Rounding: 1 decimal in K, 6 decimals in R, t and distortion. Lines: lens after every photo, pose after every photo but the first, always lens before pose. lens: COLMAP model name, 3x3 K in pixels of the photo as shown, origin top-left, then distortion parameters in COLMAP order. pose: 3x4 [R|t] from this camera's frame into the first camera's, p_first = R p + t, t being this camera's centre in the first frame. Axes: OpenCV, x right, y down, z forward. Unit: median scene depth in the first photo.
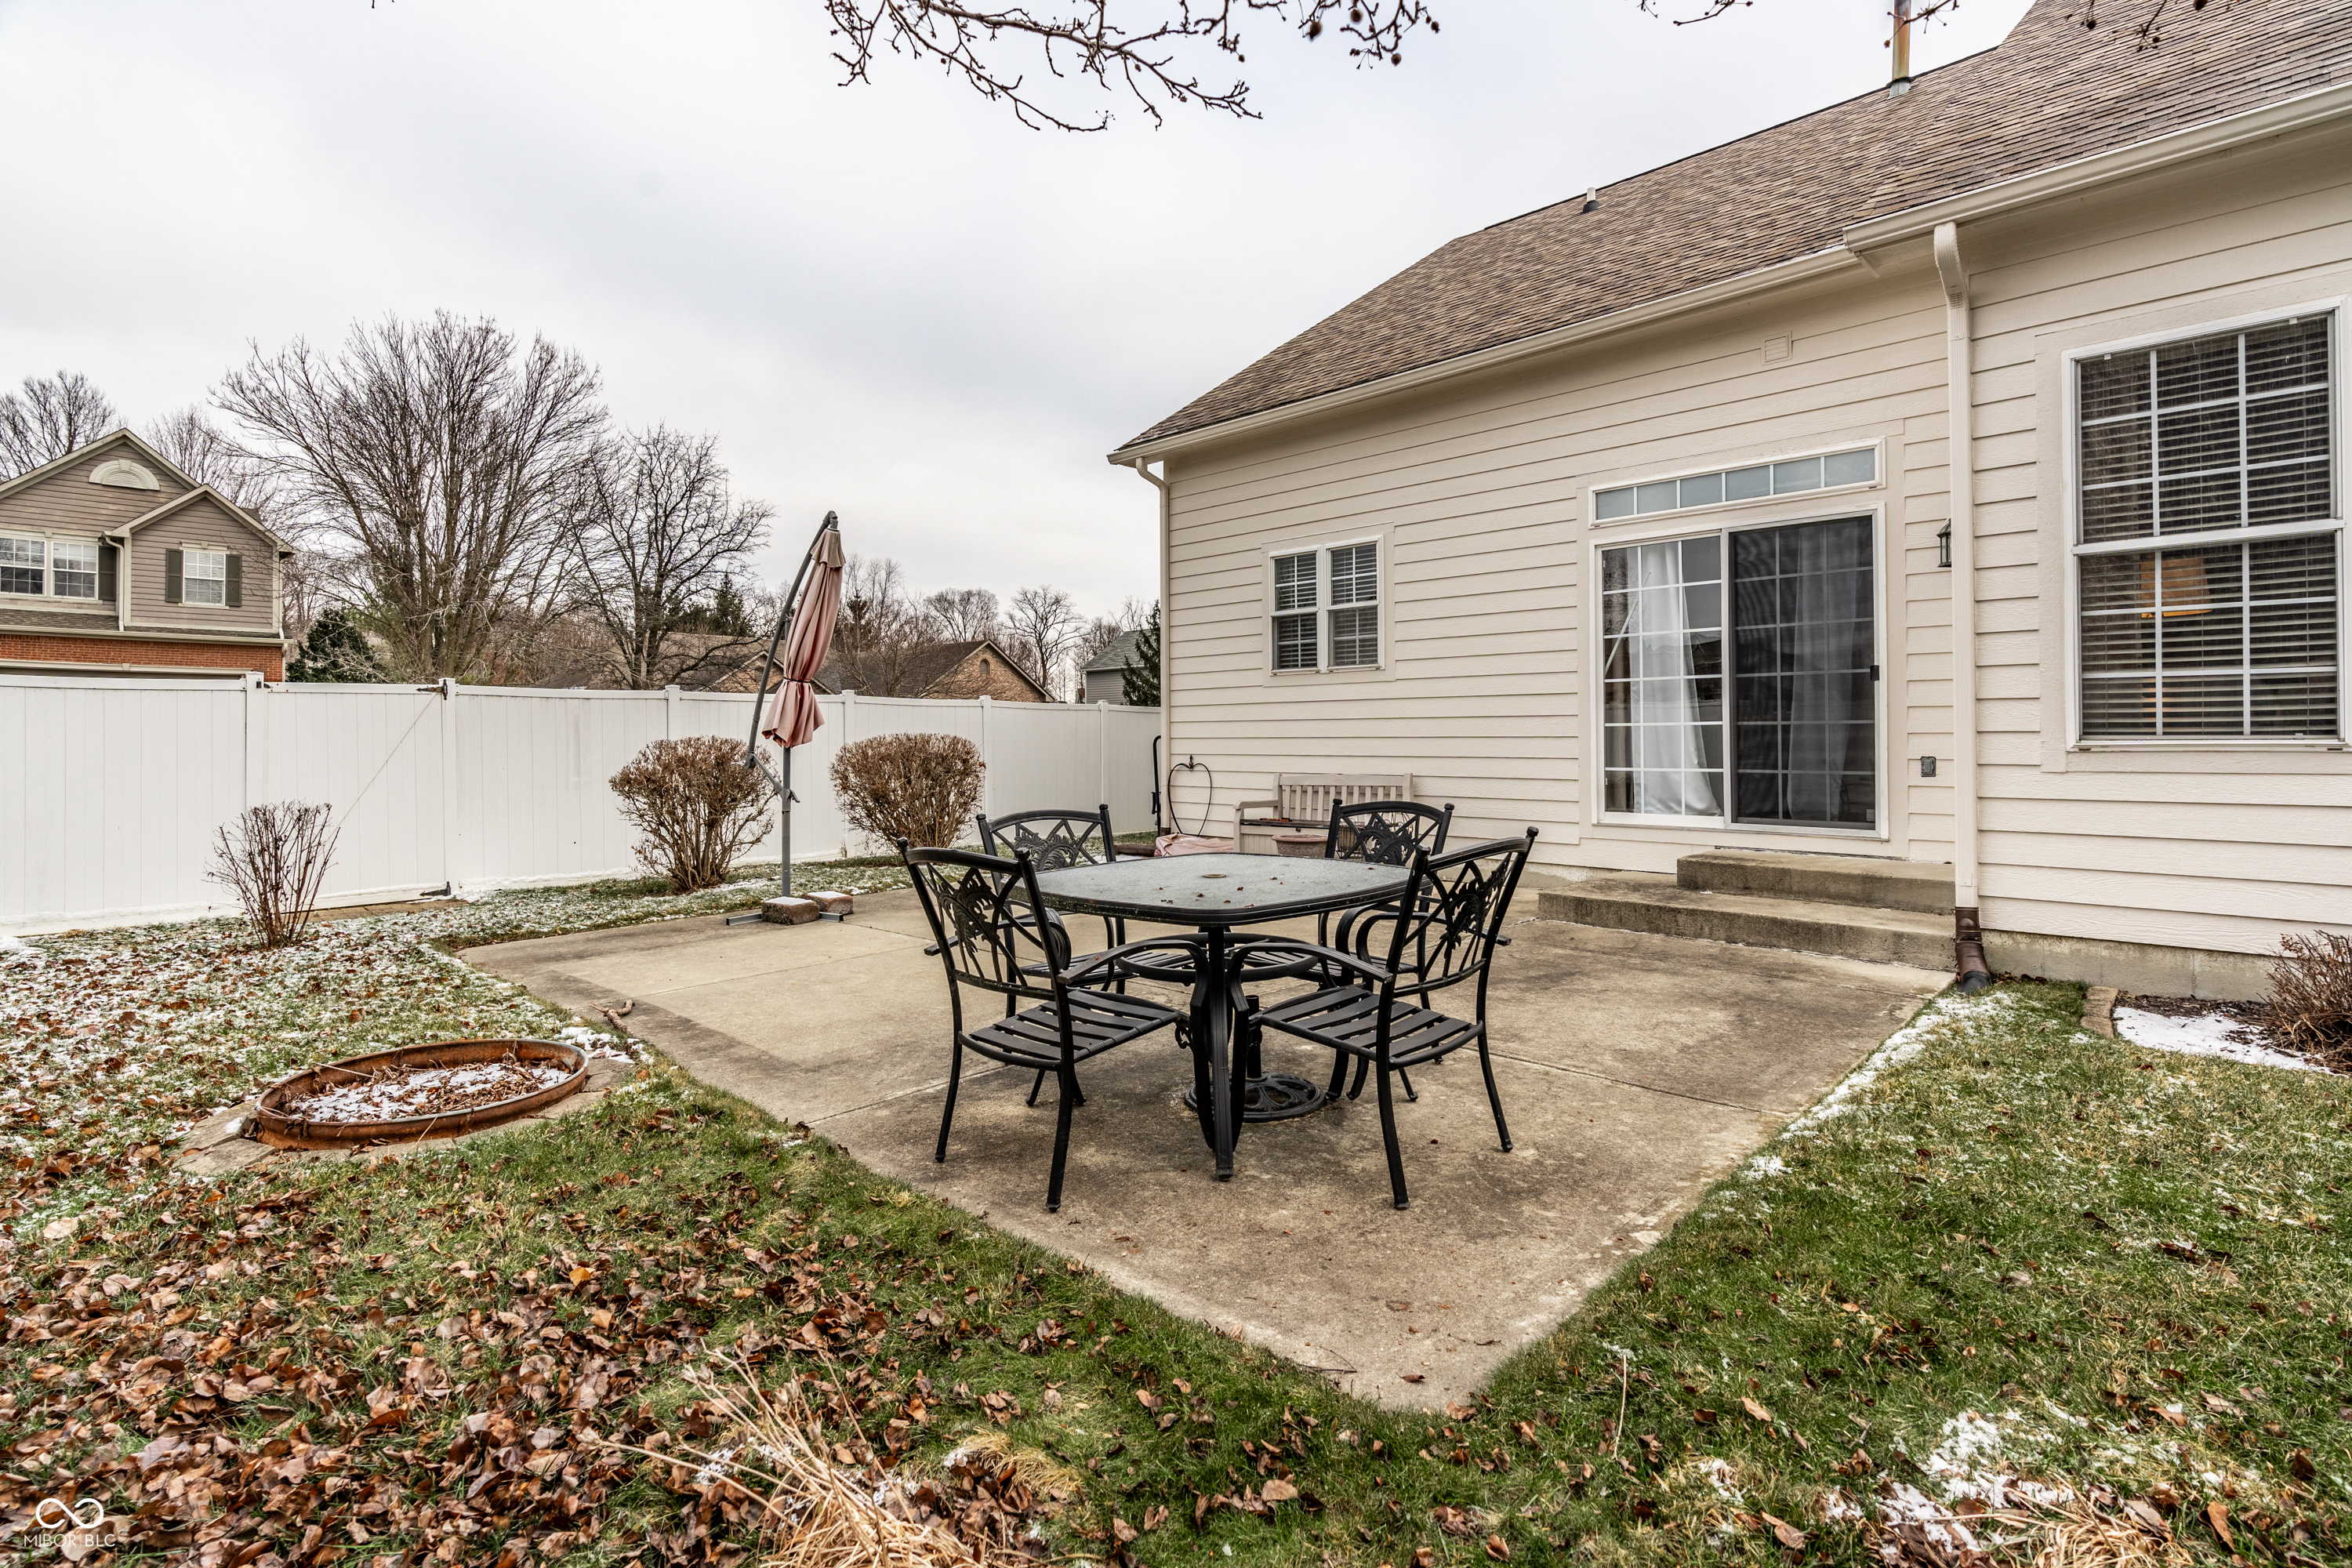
lens RADIAL K [[1068.0, 0, 1175.8], [0, 1068.0, 742.6], [0, 0, 1]] dist [-0.001426, -0.000011]
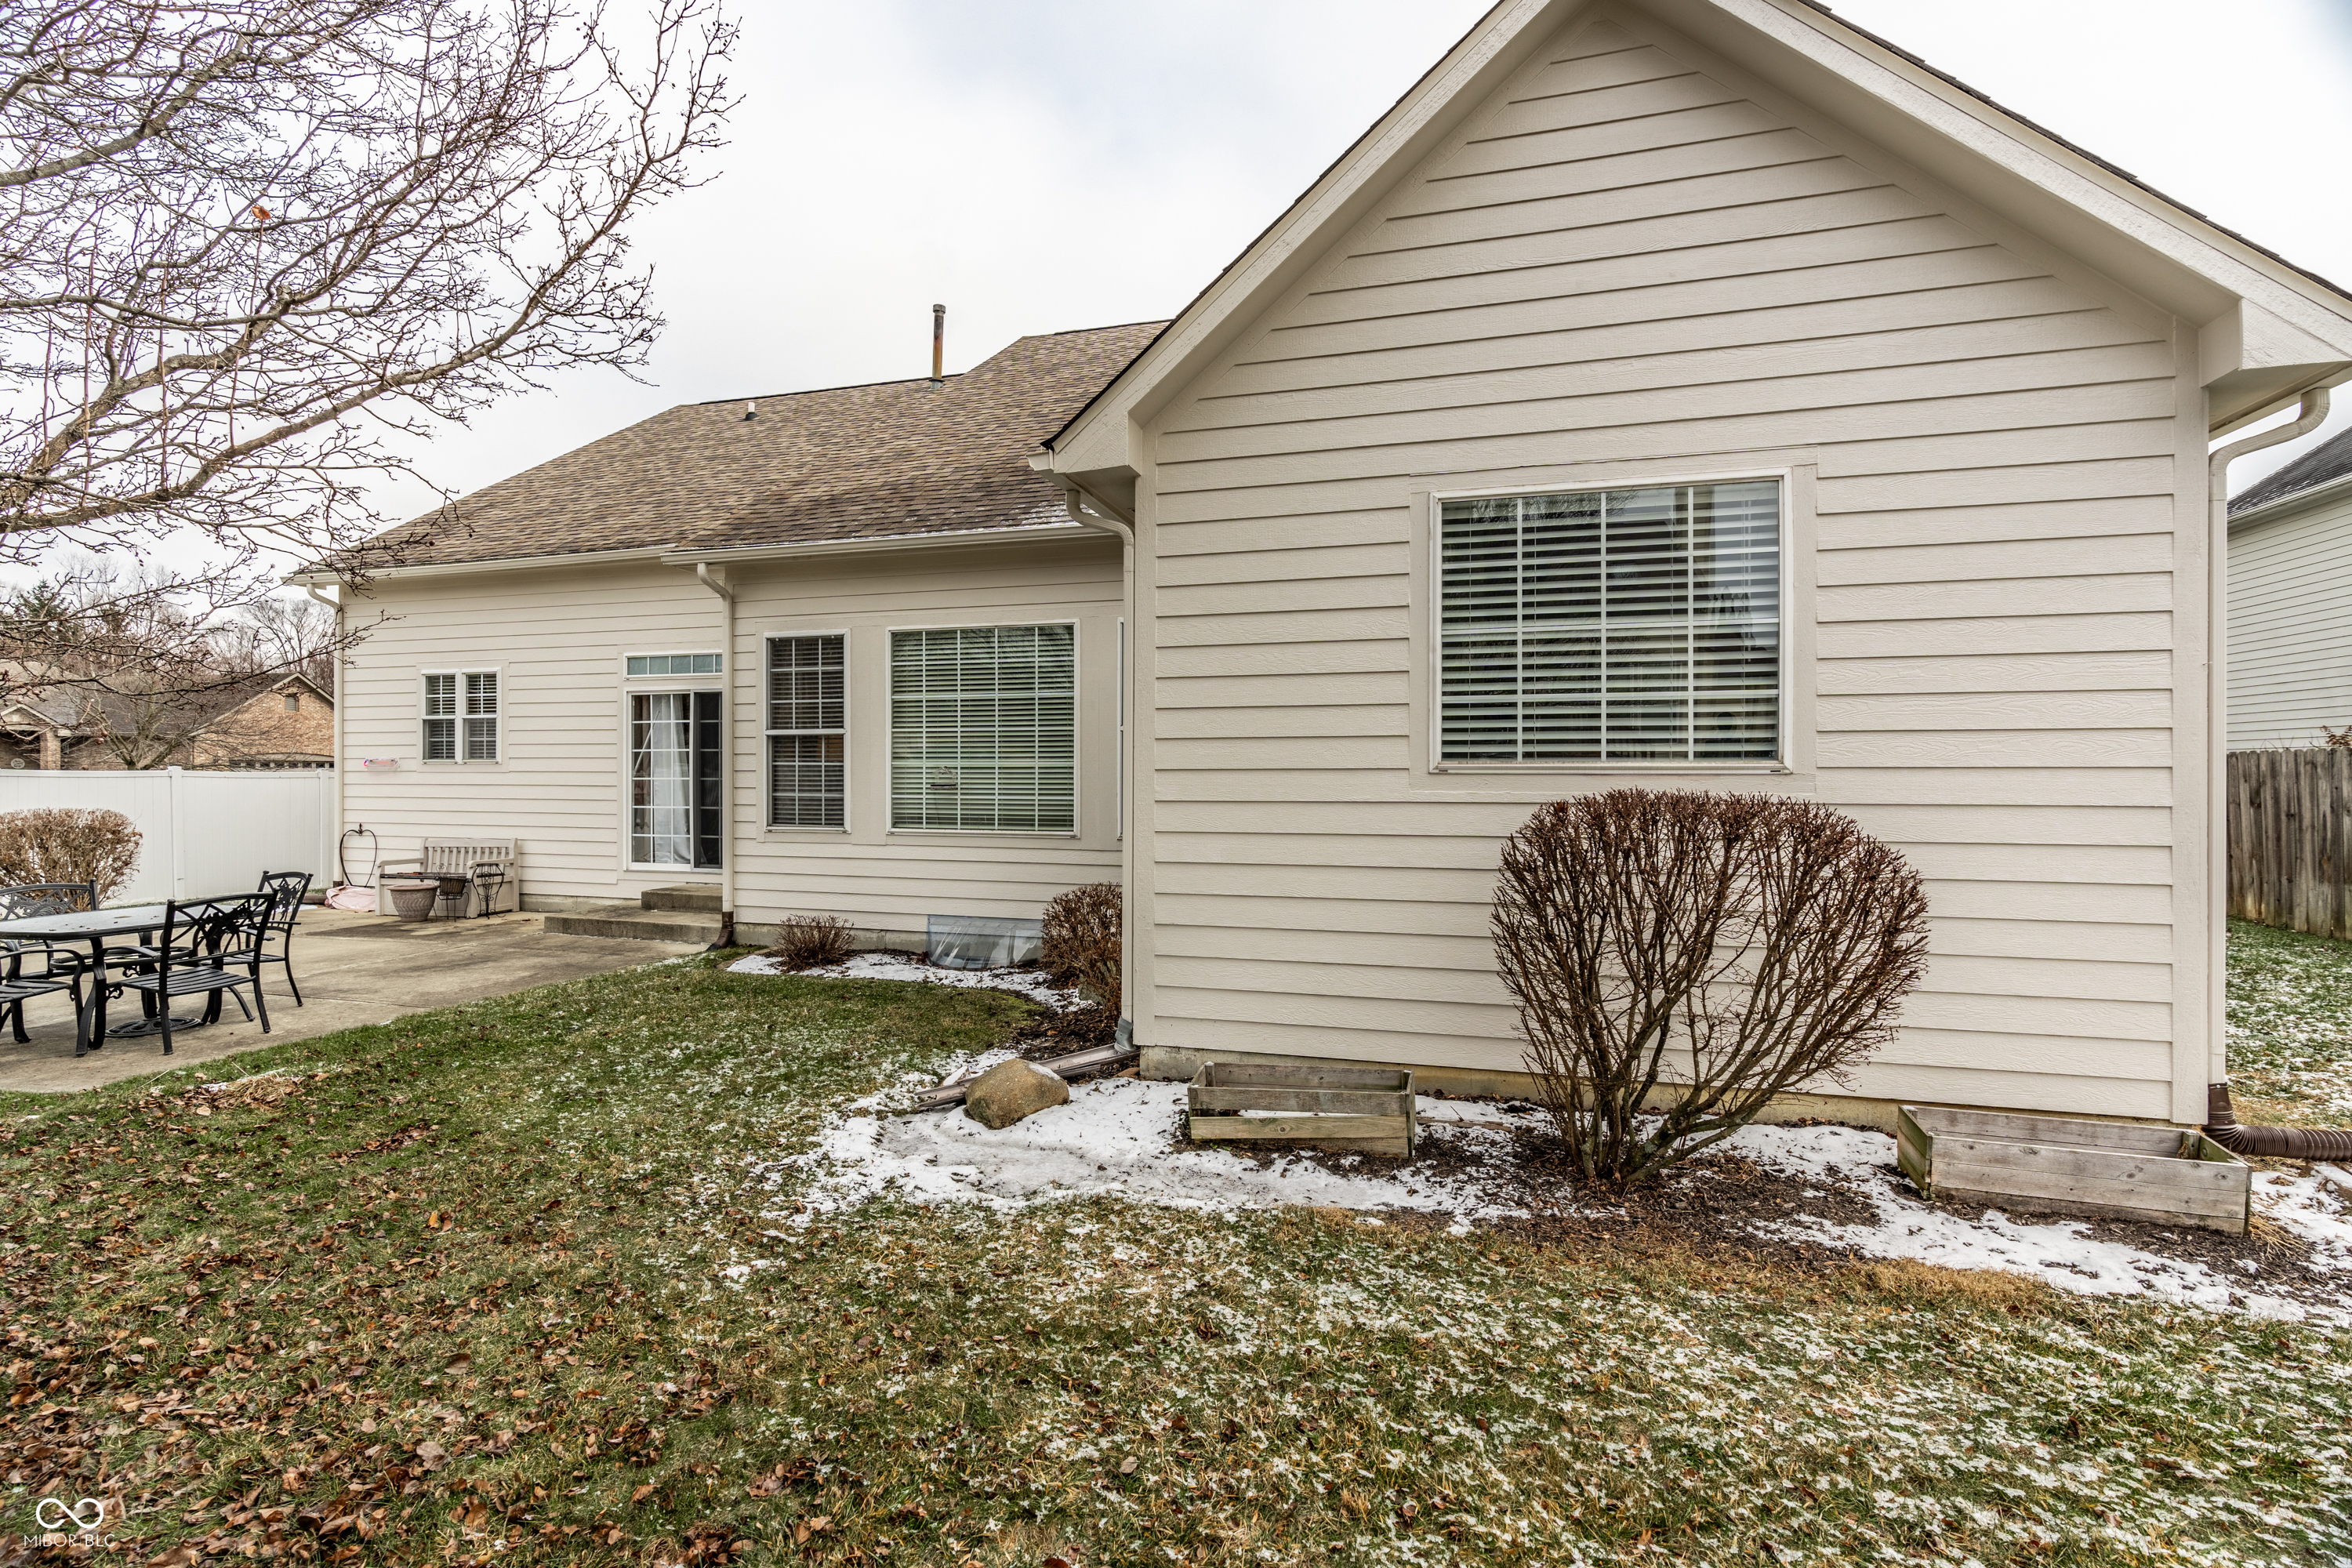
lens RADIAL K [[1056.0, 0, 1150.5], [0, 1056.0, 779.8], [0, 0, 1]] dist [0.000194, 0.005234]
pose [[0.894244, 0.002996, 0.447571, 0.332015], [-0.005060, 0.999981, 0.003416, -0.055711], [-0.447552, -0.005319, 0.894242, -0.617135]]
